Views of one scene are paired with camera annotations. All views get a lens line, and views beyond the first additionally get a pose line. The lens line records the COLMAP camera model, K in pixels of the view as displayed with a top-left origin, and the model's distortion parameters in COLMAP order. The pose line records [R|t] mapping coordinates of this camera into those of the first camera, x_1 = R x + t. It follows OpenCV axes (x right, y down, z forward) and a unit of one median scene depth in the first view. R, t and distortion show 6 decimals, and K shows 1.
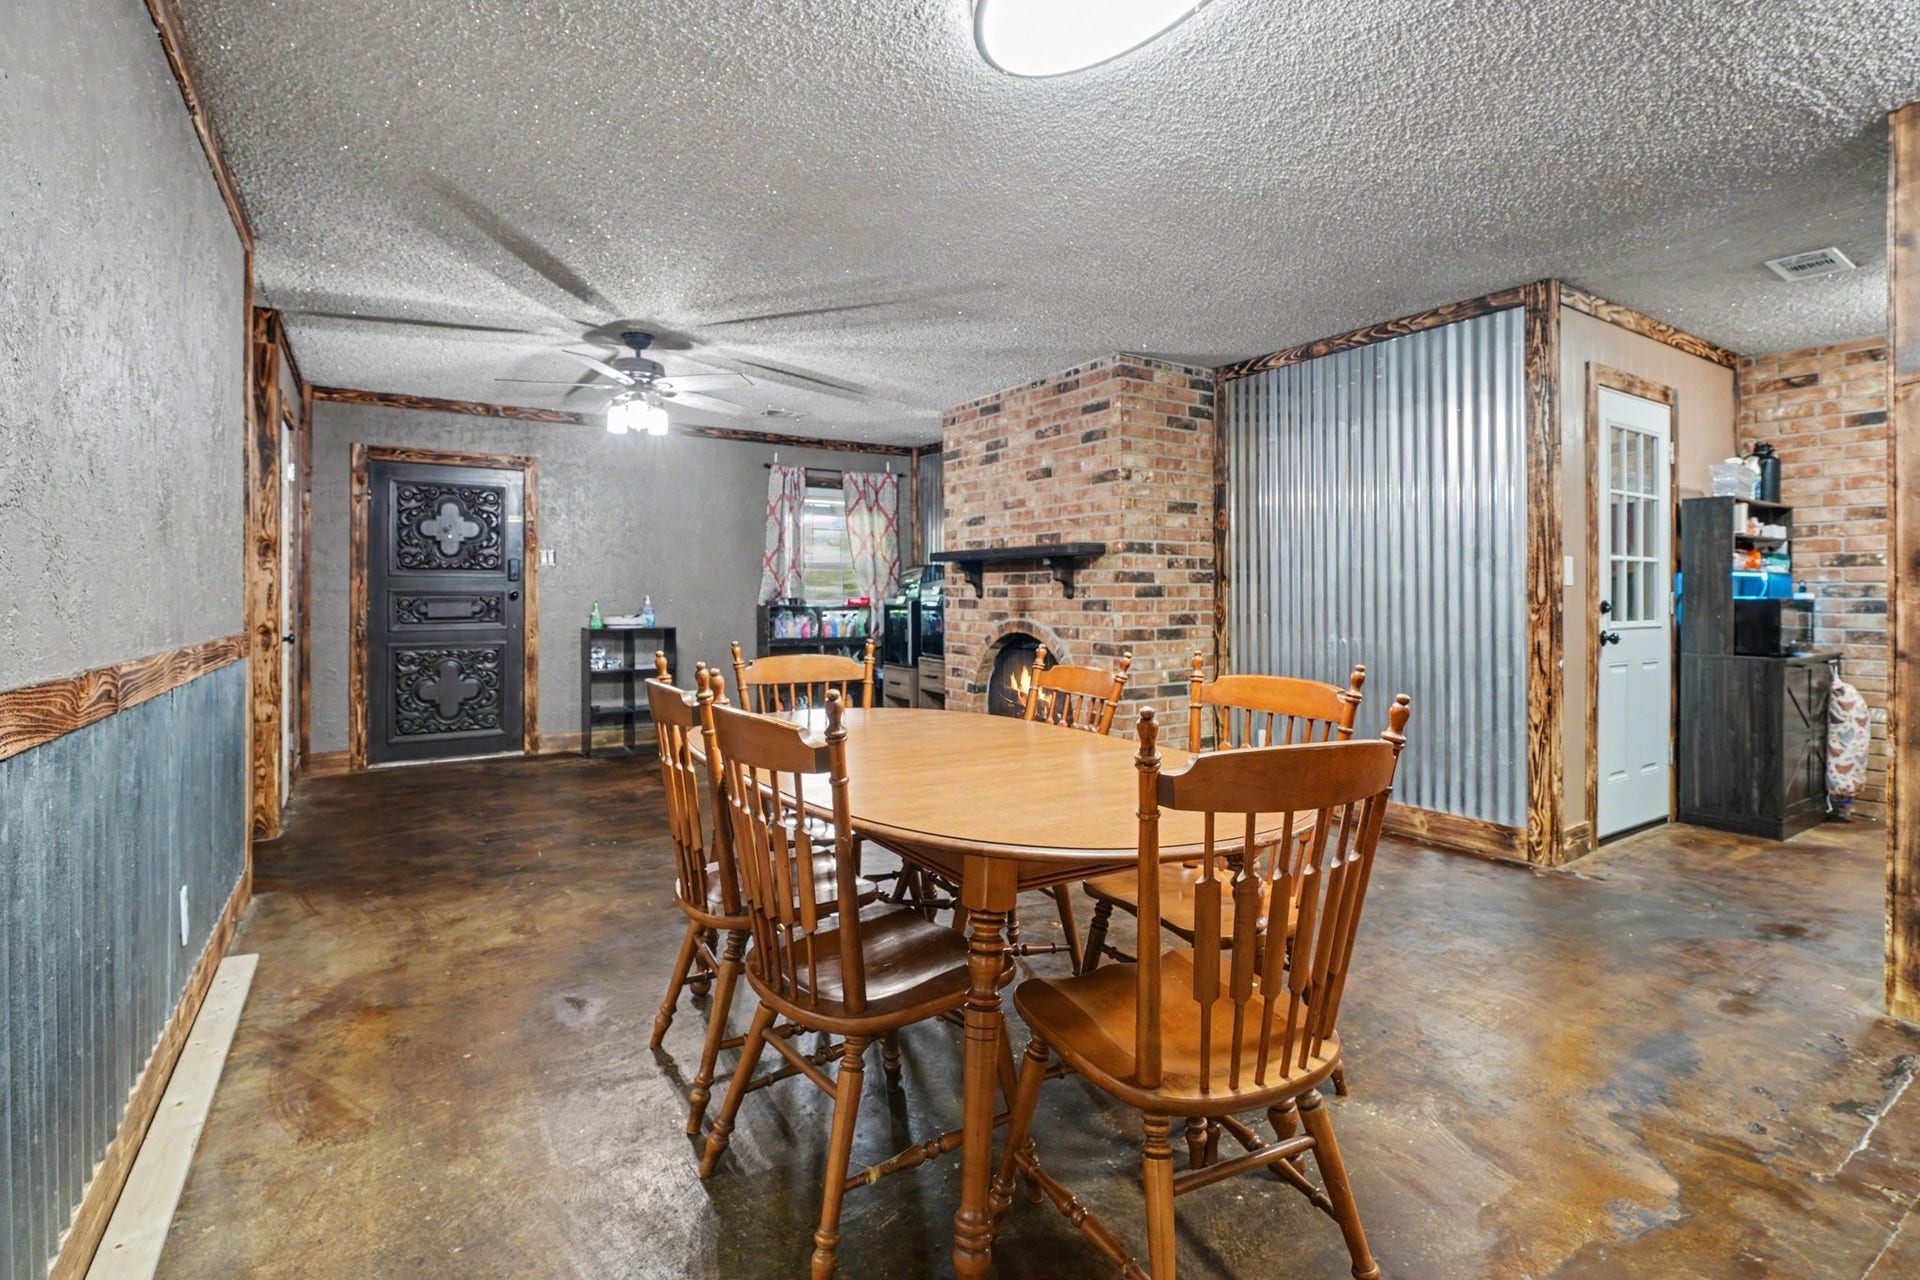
lens RADIAL K [[885.9, 0, 953.1], [0, 885.9, 597.0], [0, 0, 1]] dist [-0.000543, 0.000065]
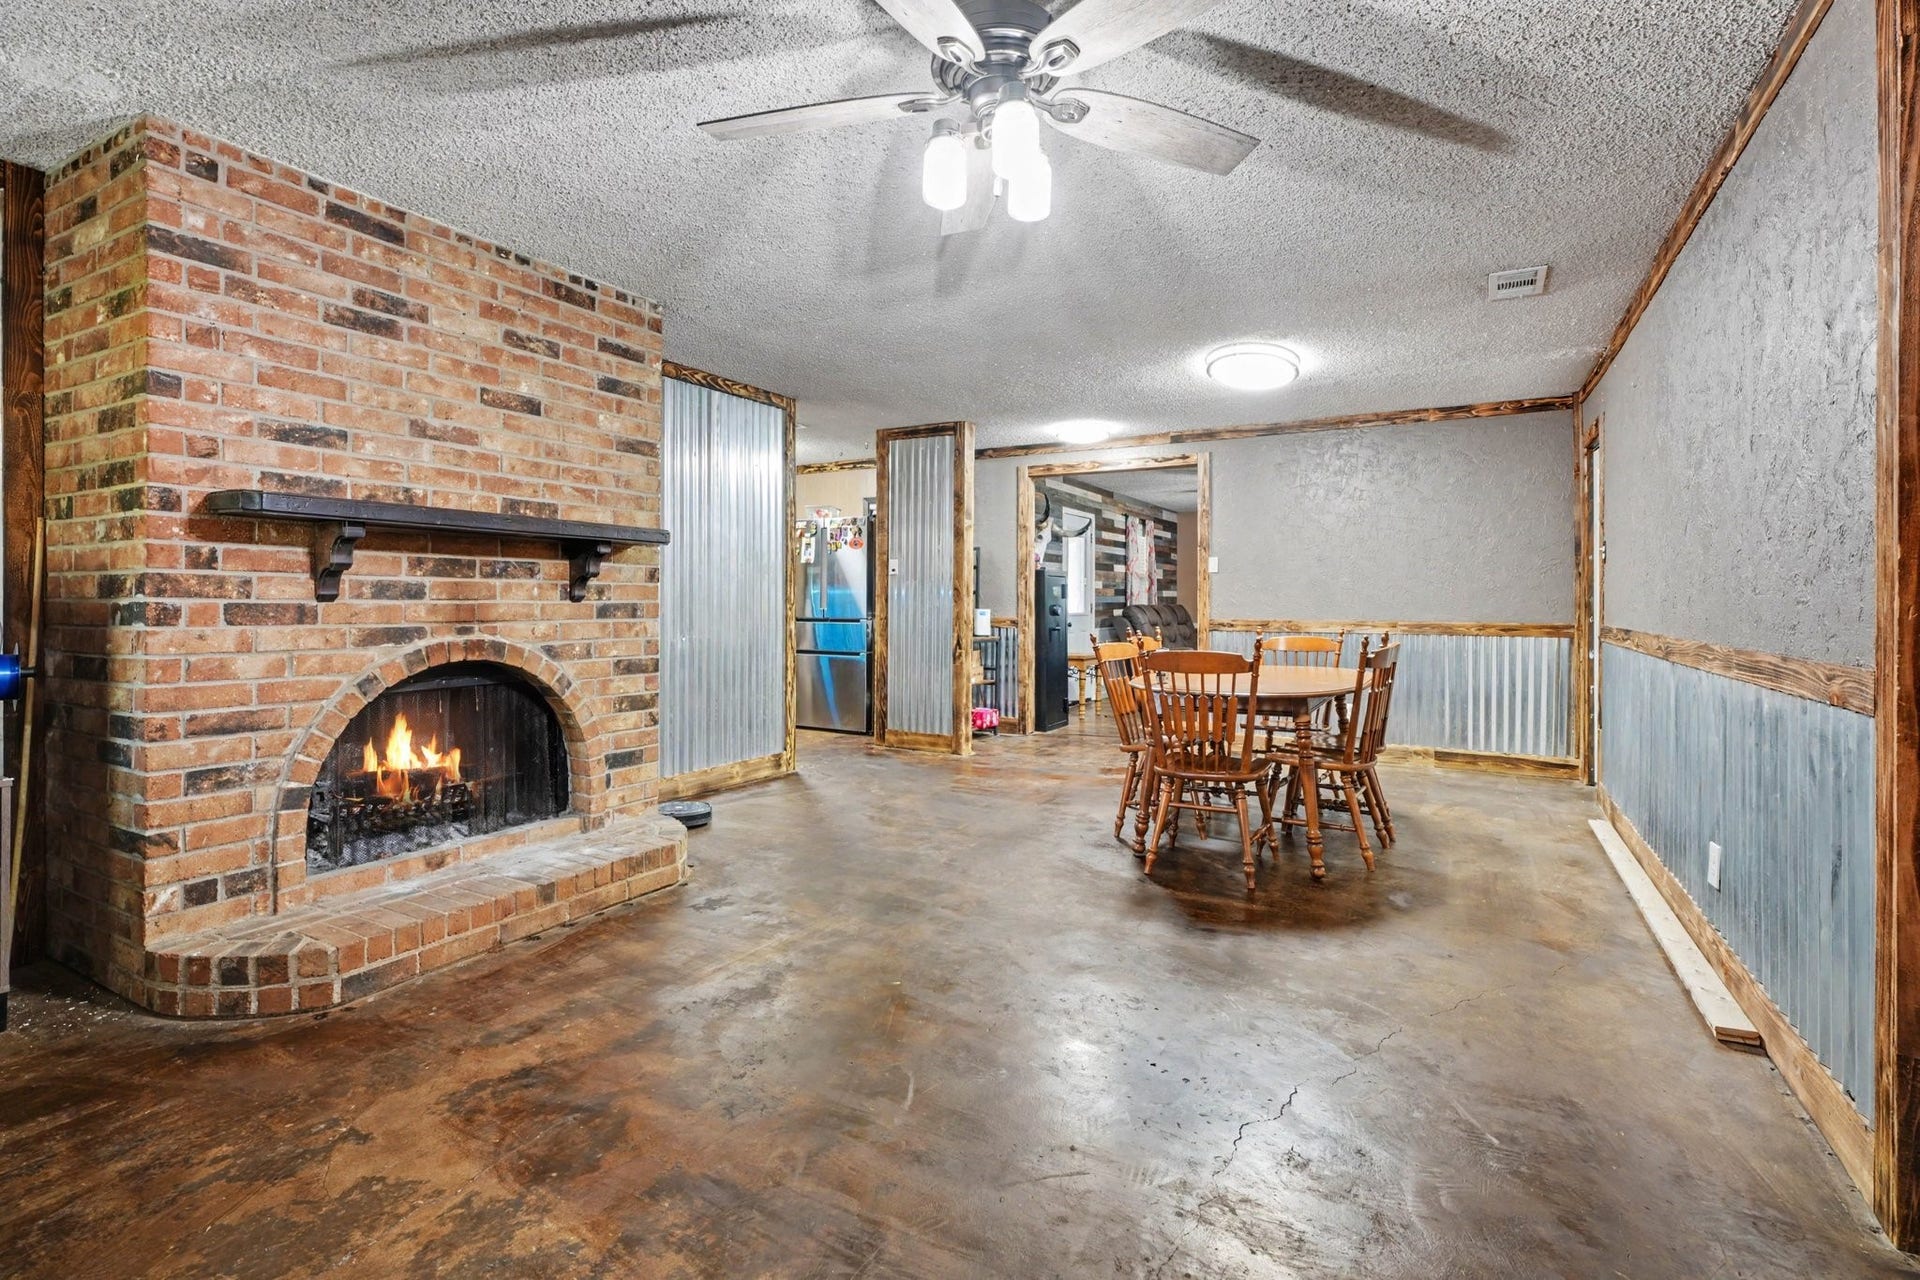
lens RADIAL K [[876.5, 0, 959.0], [0, 876.5, 604.5], [0, 0, 1]] dist [-0.000271, 0.000255]
pose [[-0.451103, -0.005067, 0.892458, -0.685397], [-0.003231, 0.999987, 0.004045, 0.000211], [-0.892466, -0.001059, -0.451113, 1.147215]]
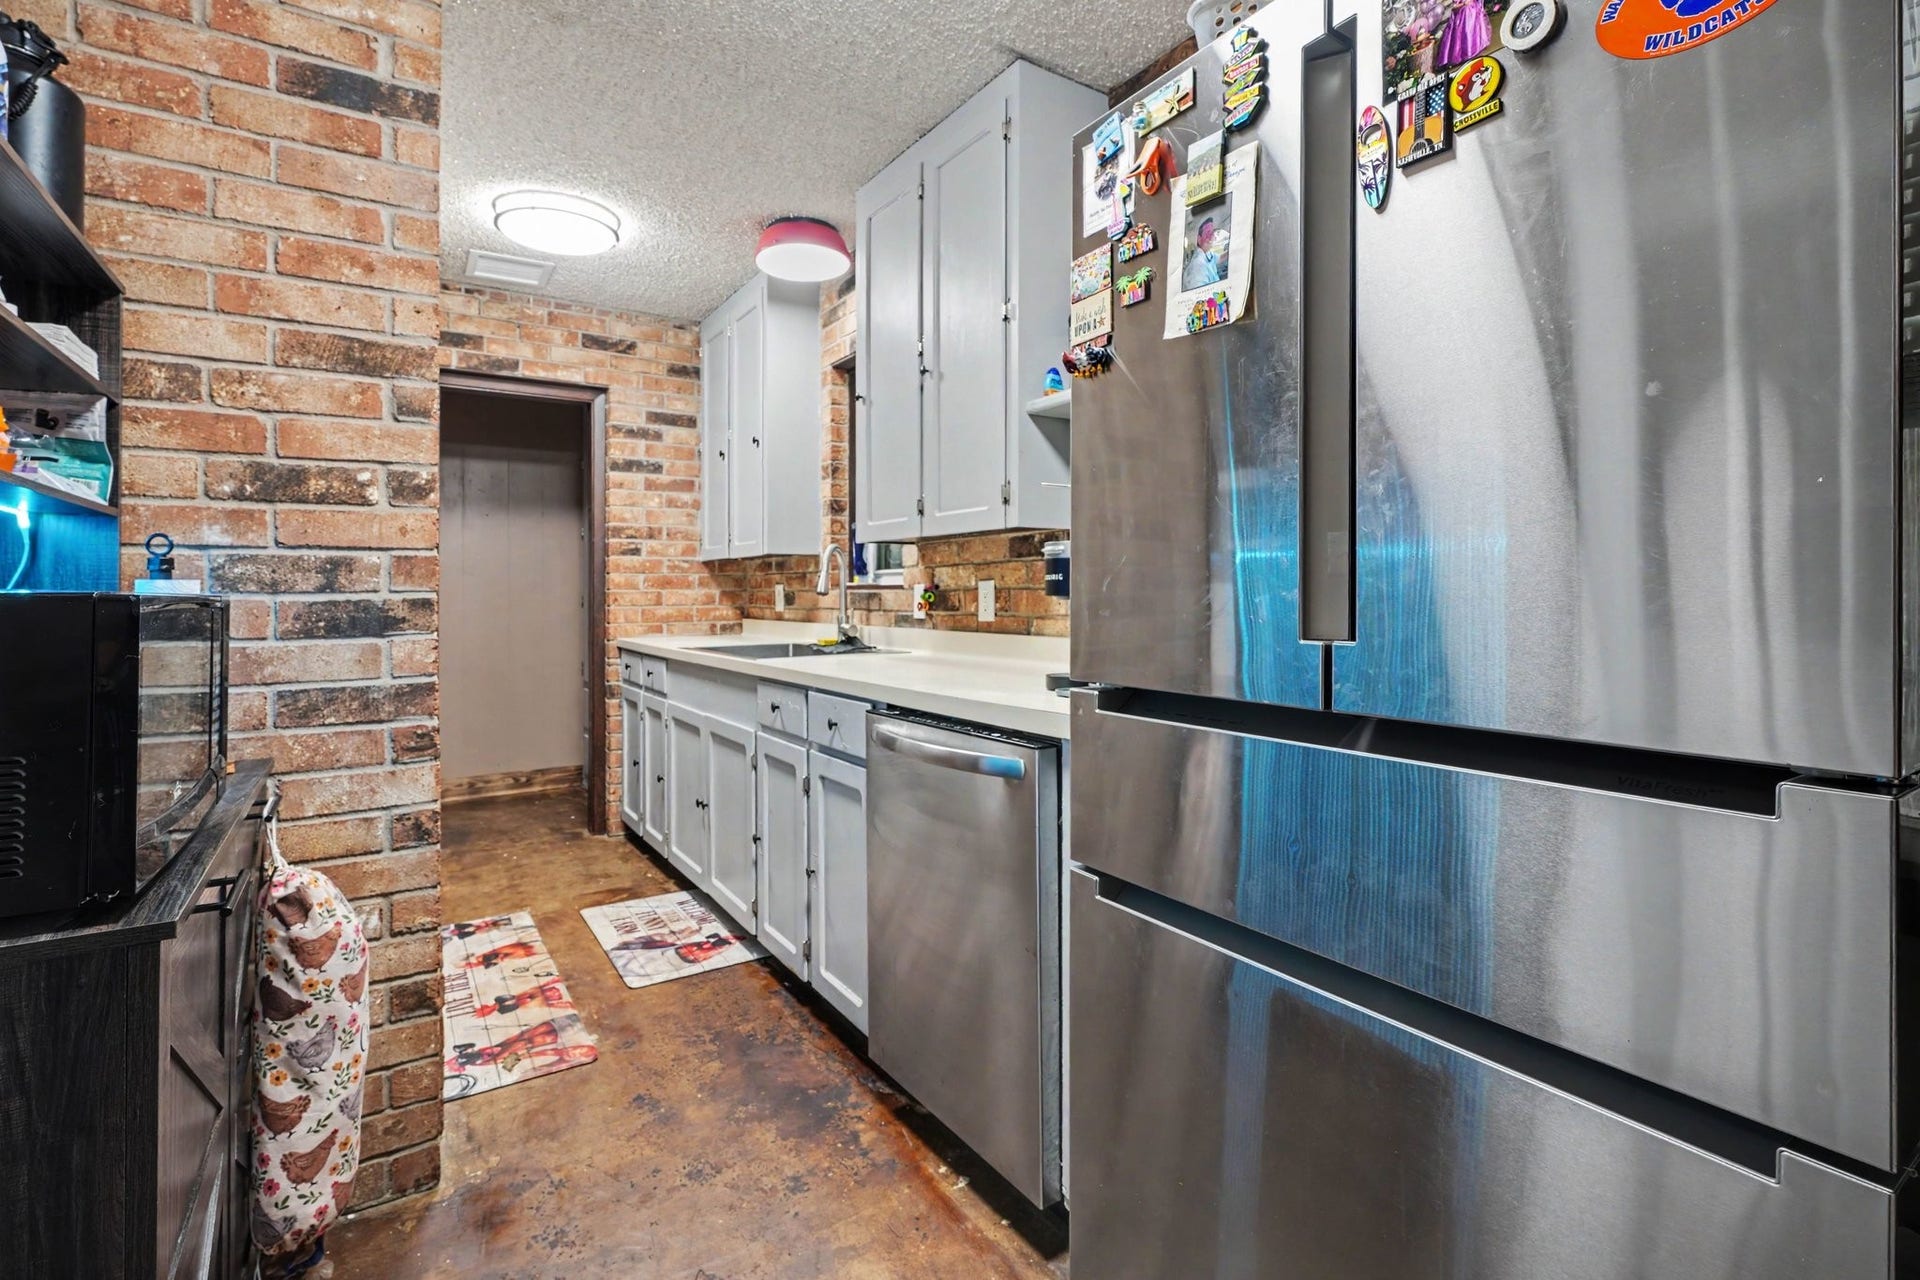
lens RADIAL K [[892.5, 0, 956.2], [0, 892.5, 586.0], [0, 0, 1]] dist [0.000386, -0.000107]
pose [[-0.000111, 0.008602, 0.999963, 0.658489], [0.008689, 0.999925, -0.008600, 0.002842], [-0.999962, 0.008688, -0.000186, 0.731204]]
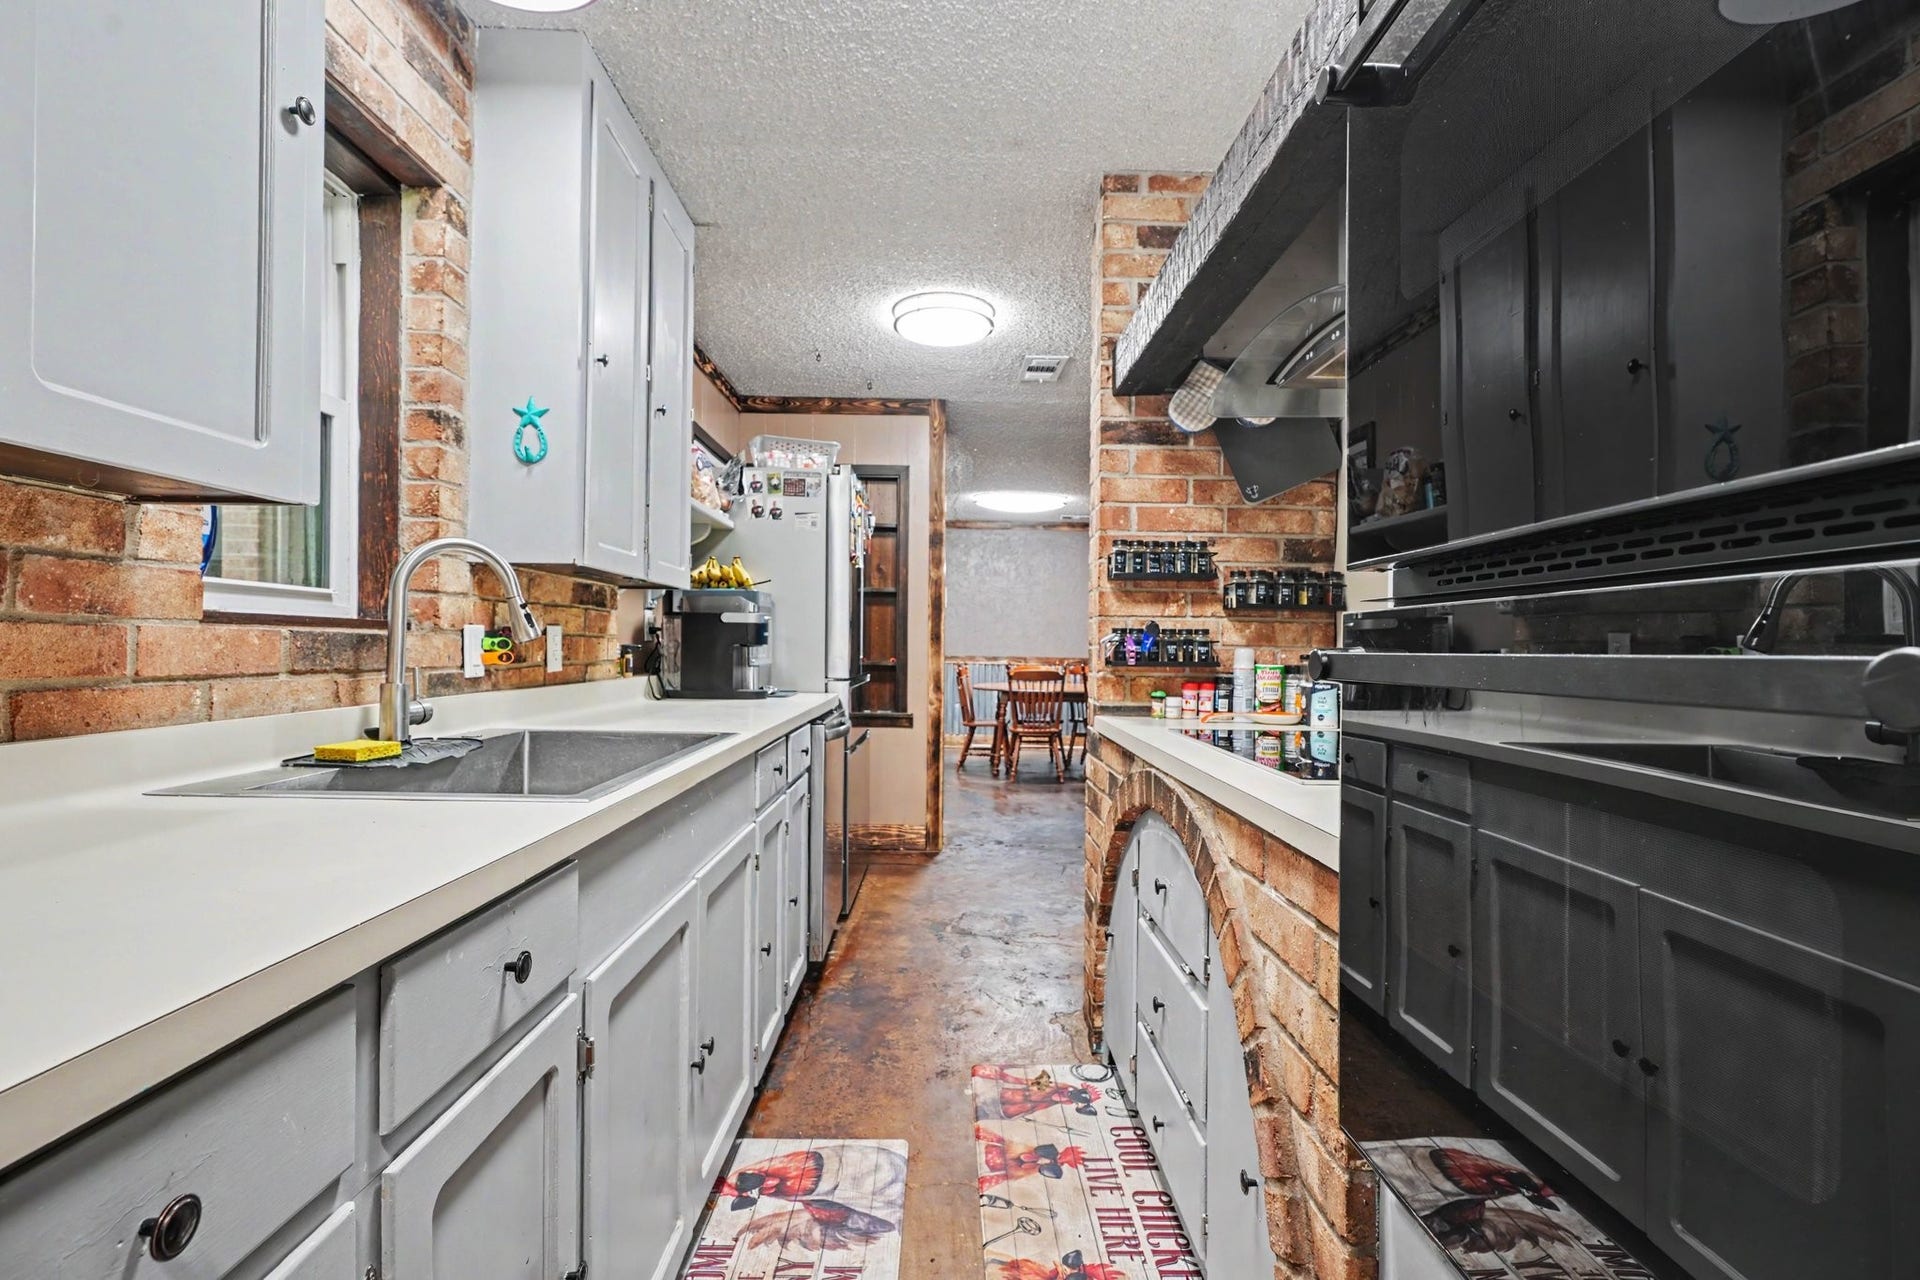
lens RADIAL K [[857.1, 0, 960.0], [0, 857.1, 640.0], [0, 0, 1]] dist [-0.000104, 0.000018]
pose [[-0.531457, -0.012883, -0.846987, 1.542169], [-0.013277, 0.999888, -0.006878, 0.003122], [0.846981, 0.007590, -0.531569, 1.169992]]
